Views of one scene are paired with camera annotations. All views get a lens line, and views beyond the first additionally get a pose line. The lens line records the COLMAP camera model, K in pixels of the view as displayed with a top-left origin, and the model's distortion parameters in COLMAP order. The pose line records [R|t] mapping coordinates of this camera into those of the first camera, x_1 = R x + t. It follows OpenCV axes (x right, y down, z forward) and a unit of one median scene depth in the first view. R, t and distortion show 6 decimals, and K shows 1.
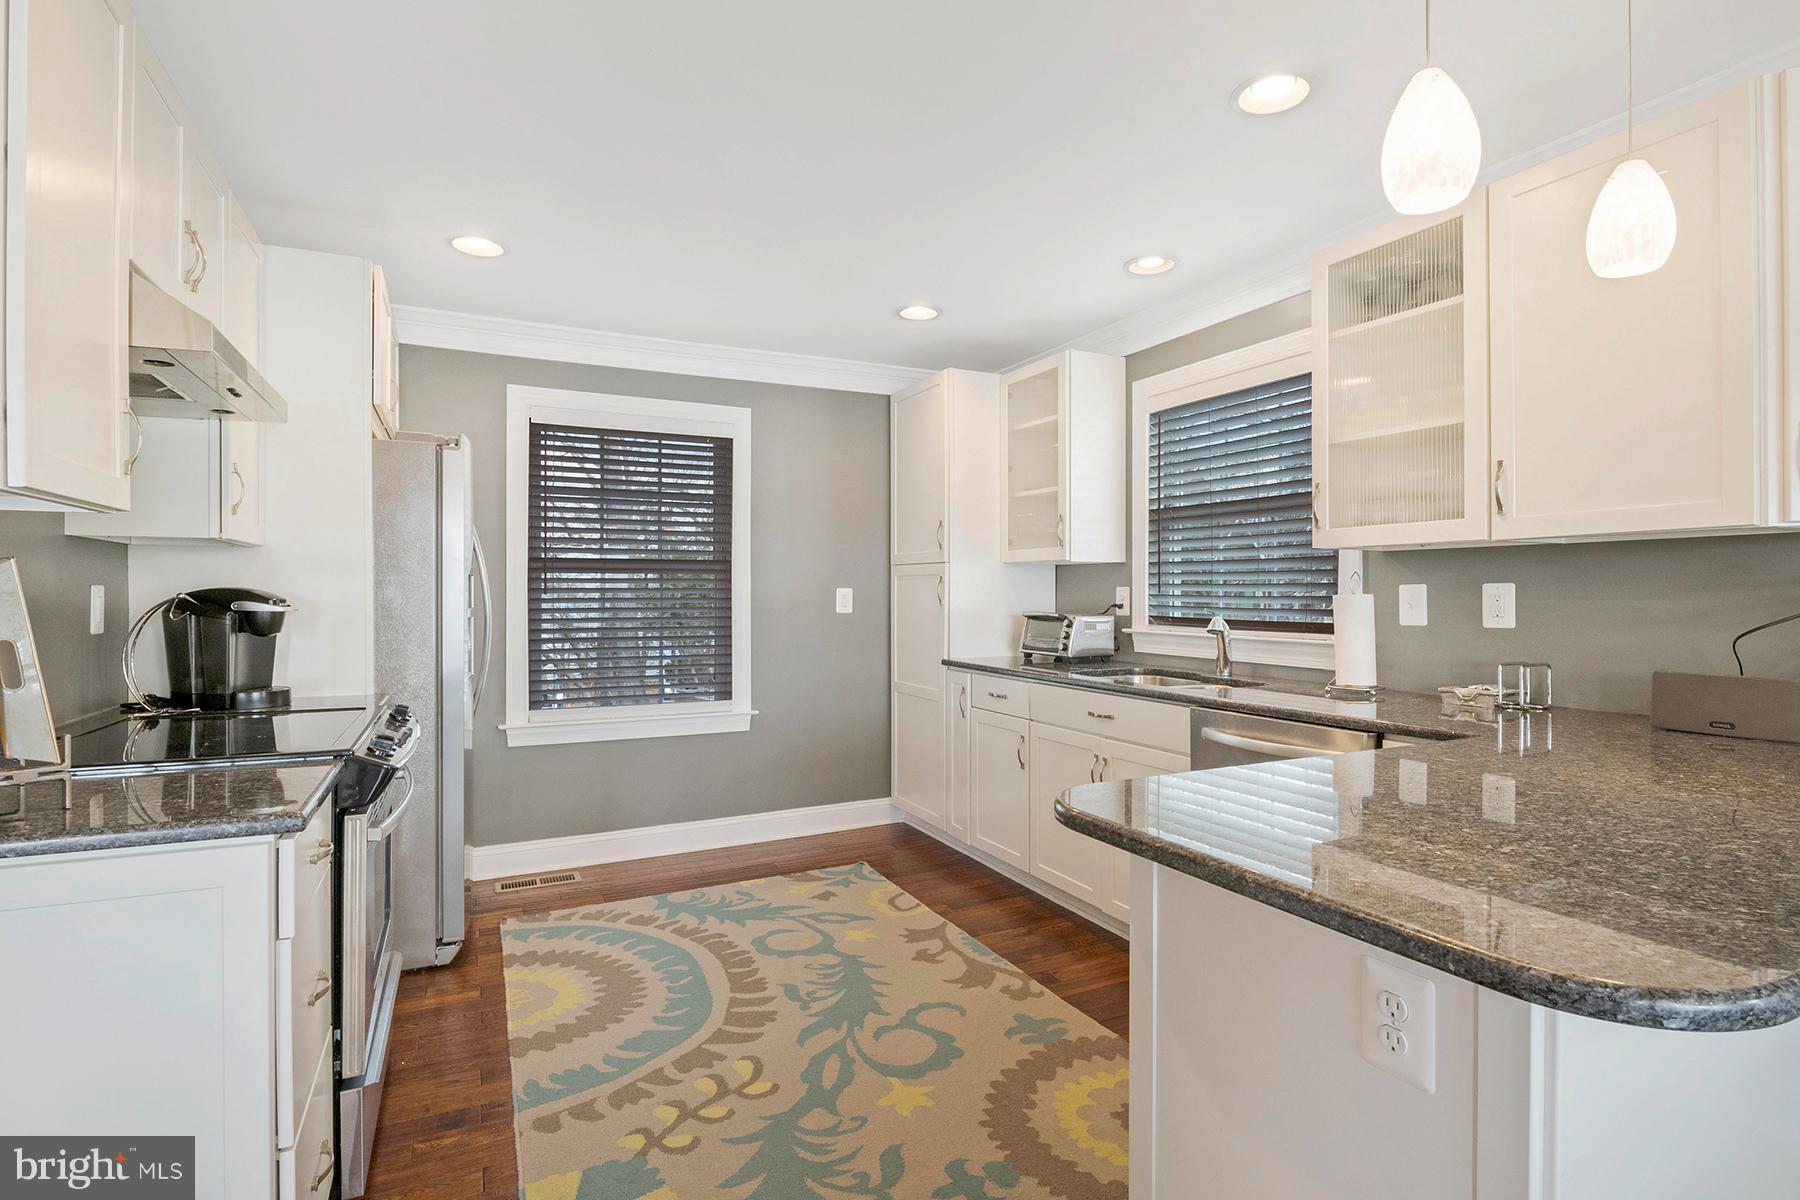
lens RADIAL K [[883.1, 0, 898.6], [0, 883.1, 594.6], [0, 0, 1]] dist [0.002100, 0.000578]
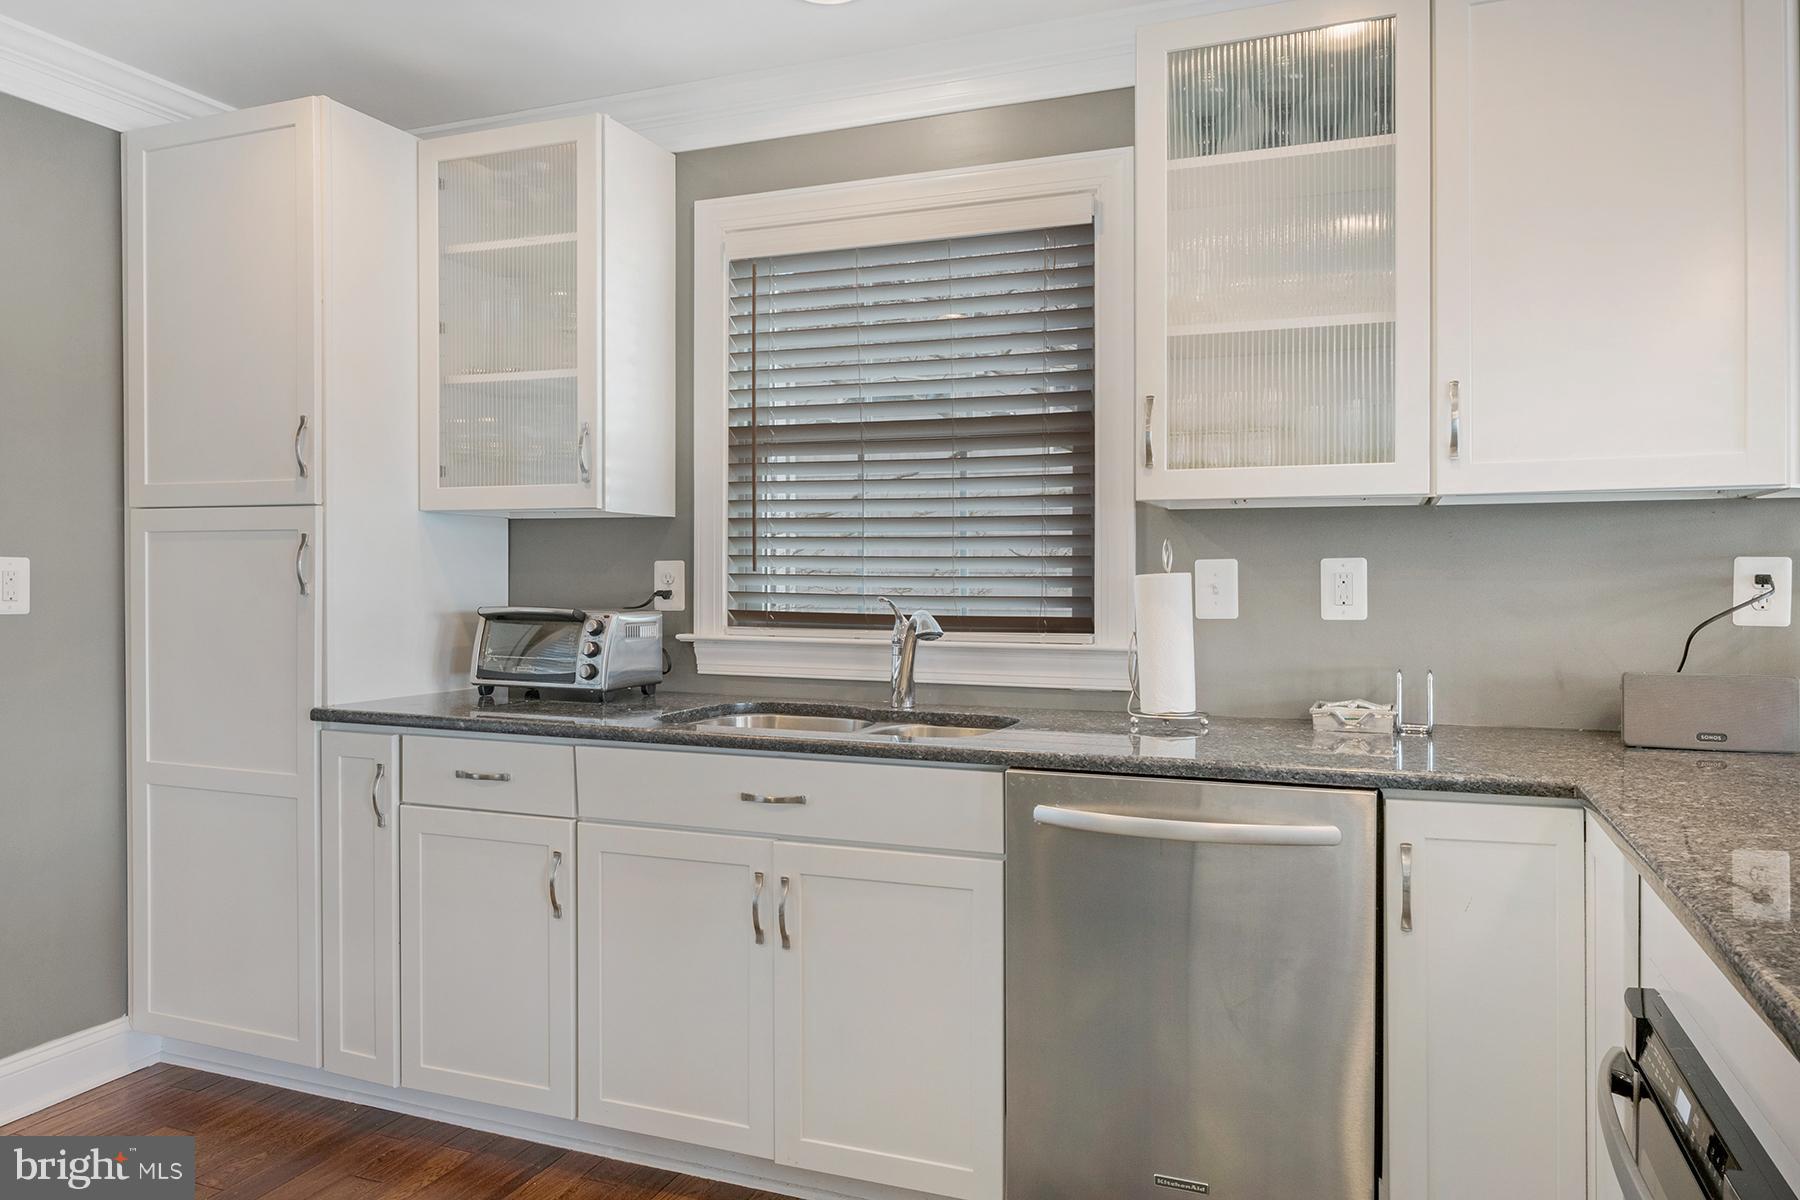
lens RADIAL K [[1203.8, 0, 903.3], [0, 1203.8, 596.6], [0, 0, 1]] dist [-0.002393, 0.017222]
pose [[0.741141, -0.009349, 0.671284, -0.161045], [-0.001218, 0.999883, 0.015270, 0.002859], [-0.671348, -0.012135, 0.741043, 0.332665]]
